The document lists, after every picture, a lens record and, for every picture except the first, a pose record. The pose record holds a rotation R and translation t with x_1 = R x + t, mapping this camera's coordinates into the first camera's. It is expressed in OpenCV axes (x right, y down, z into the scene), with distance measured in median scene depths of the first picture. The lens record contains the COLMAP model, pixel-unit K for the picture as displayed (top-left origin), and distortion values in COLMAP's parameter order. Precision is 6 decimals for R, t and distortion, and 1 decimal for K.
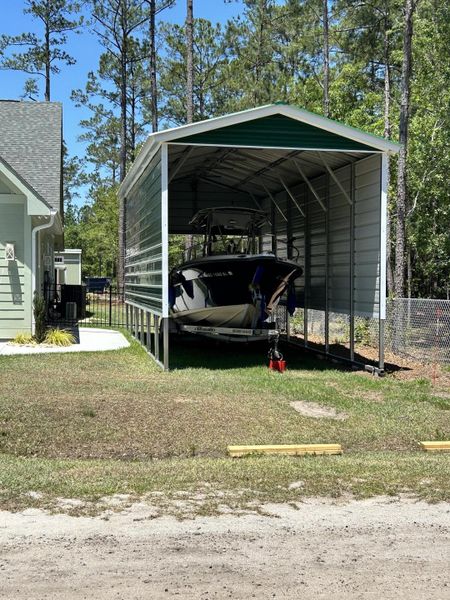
lens RADIAL K [[832.5, 0, 225.0], [0, 832.5, 300.0], [0, 0, 1]] dist [0.191530, -0.652528]
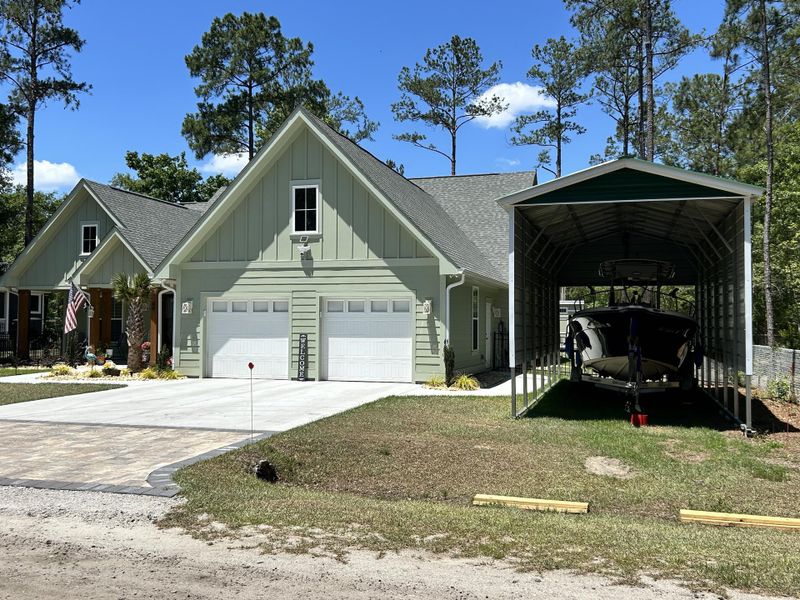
lens RADIAL K [[759.4, 0, 400.0], [0, 759.4, 300.0], [0, 0, 1]] dist [0.064489, -0.102482]
pose [[0.889038, -0.018503, -0.457460, 0.361046], [-0.008932, 0.998292, -0.057737, -0.011112], [0.457747, 0.055416, 0.887354, 0.100986]]
